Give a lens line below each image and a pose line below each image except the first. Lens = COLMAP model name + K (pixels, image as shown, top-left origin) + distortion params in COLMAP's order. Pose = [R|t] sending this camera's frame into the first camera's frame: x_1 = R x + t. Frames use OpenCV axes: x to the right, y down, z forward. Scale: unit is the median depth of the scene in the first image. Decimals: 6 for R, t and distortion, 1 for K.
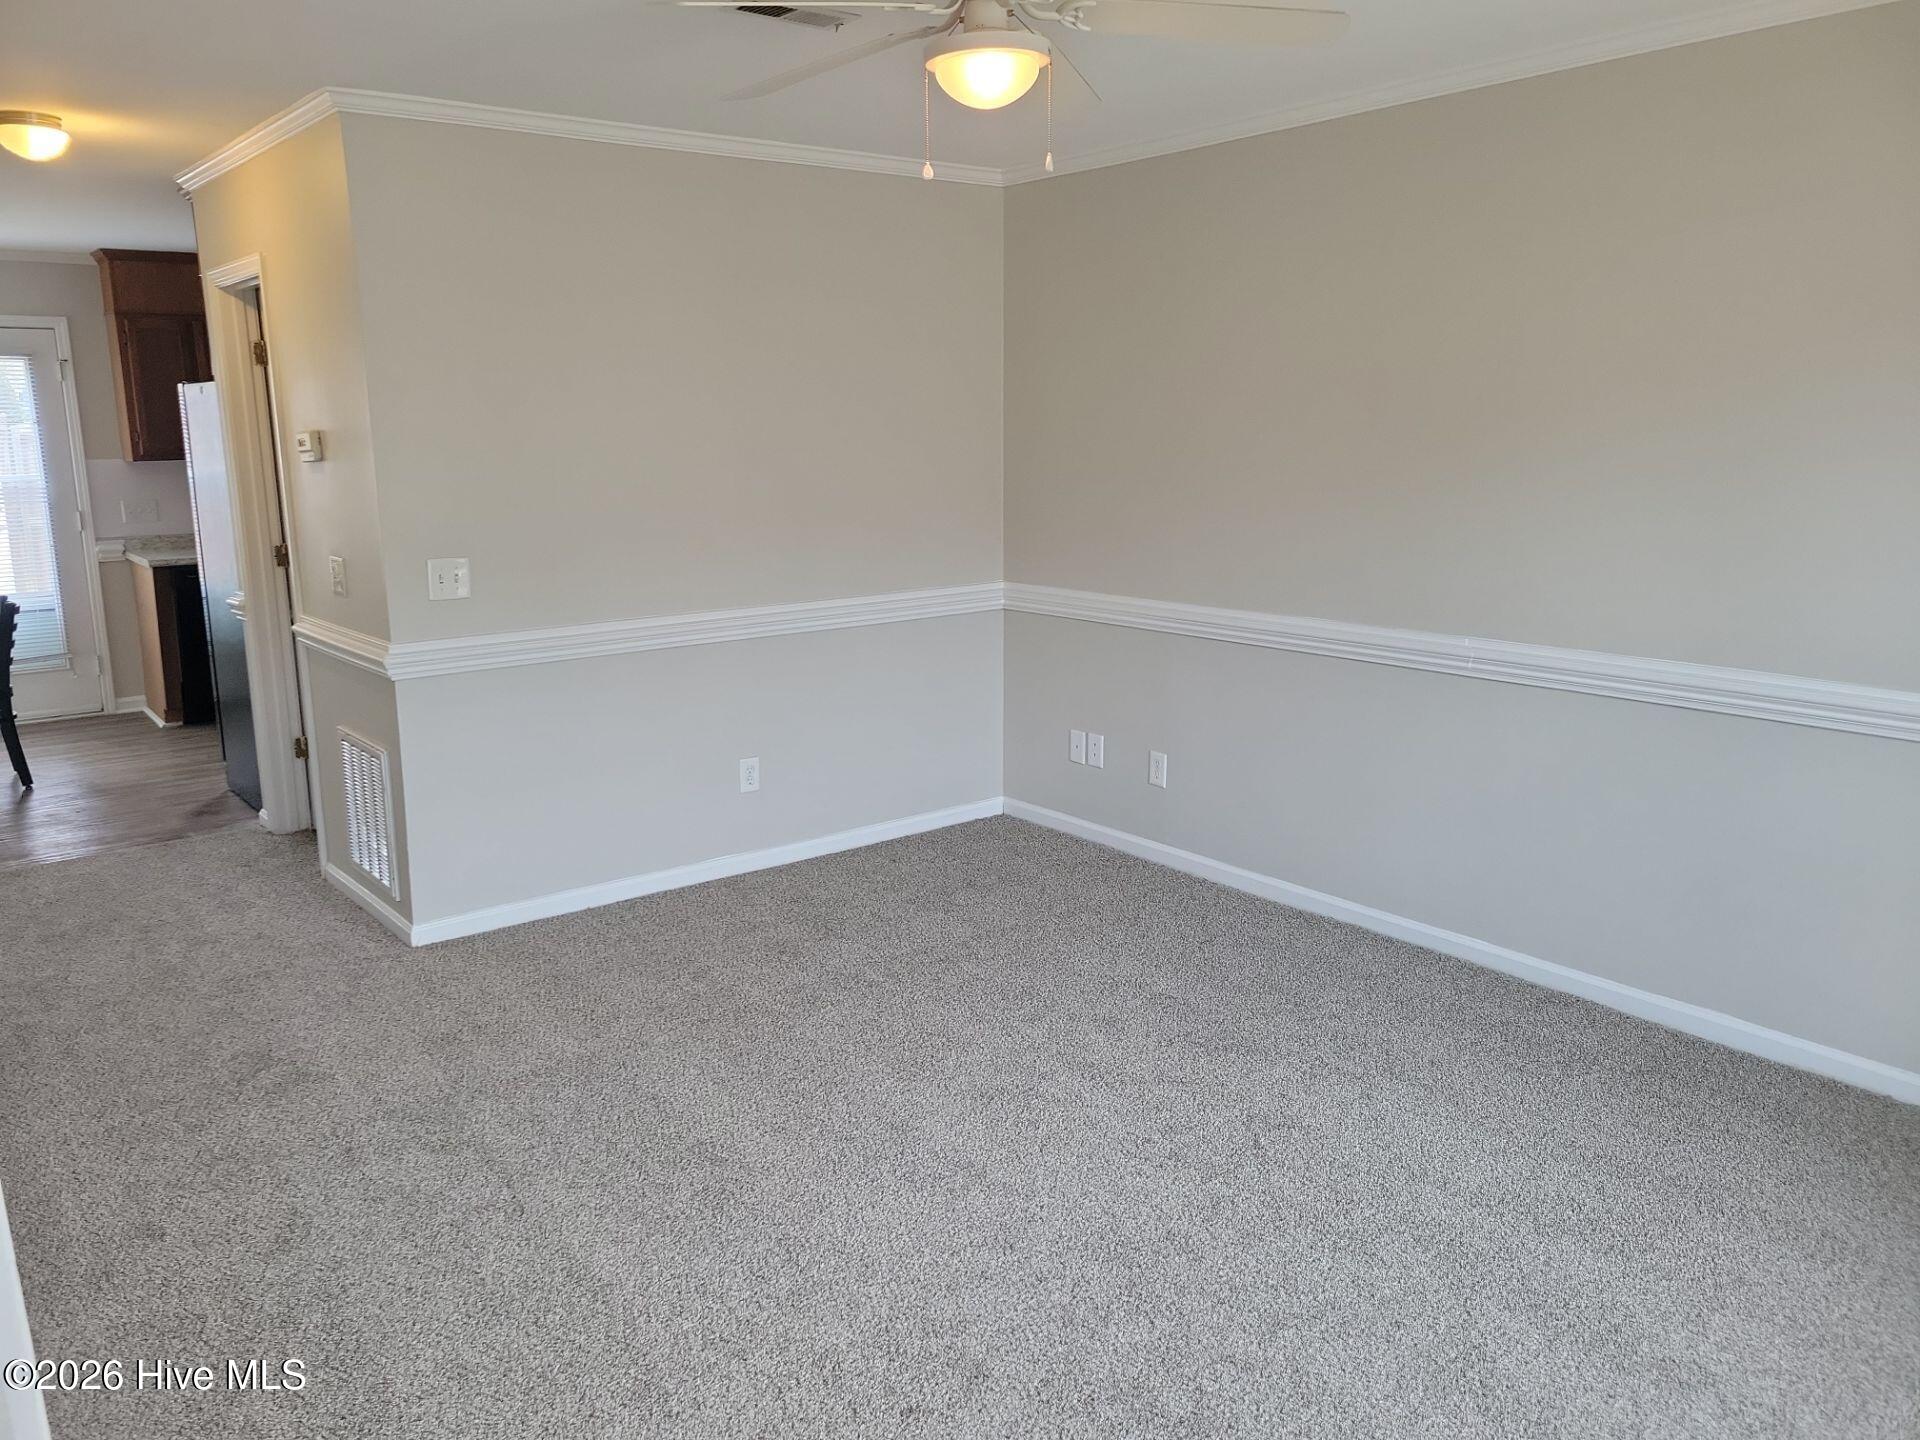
lens RADIAL K [[1440.8, 0, 940.1], [0, 1440.8, 716.1], [0, 0, 1]] dist [0.043737, -0.025499]
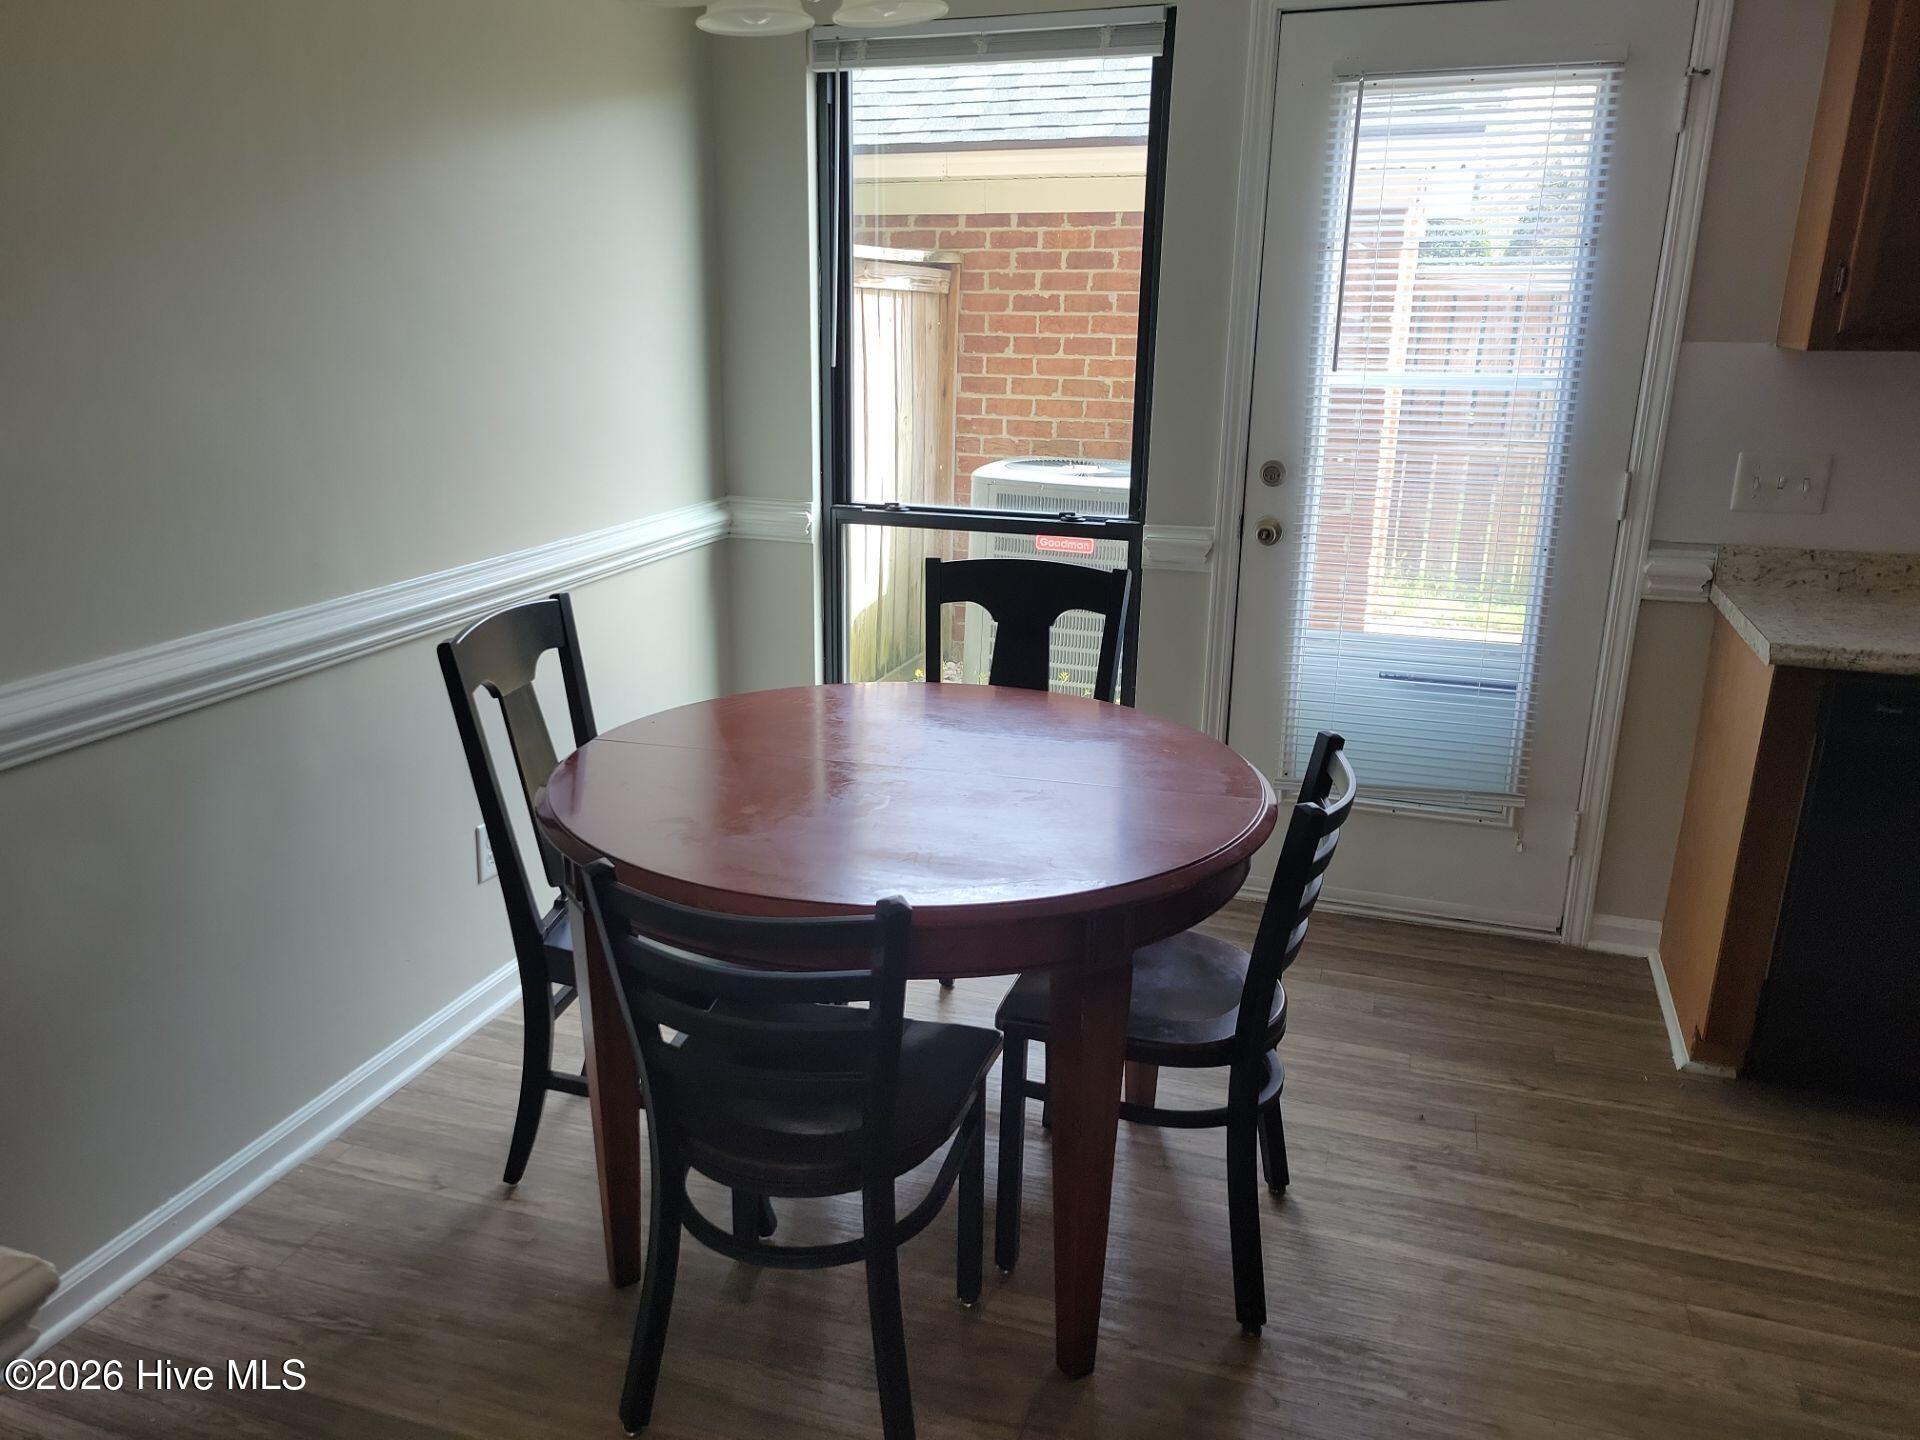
lens RADIAL K [[1440.8, 0, 945.4], [0, 1440.8, 710.7], [0, 0, 1]] dist [0.043737, -0.025499]
pose [[0.556268, 0.237776, -0.796259, -0.363901], [-0.188134, 0.969346, 0.158032, -0.105592], [0.809426, 0.061896, 0.583950, 0.623805]]
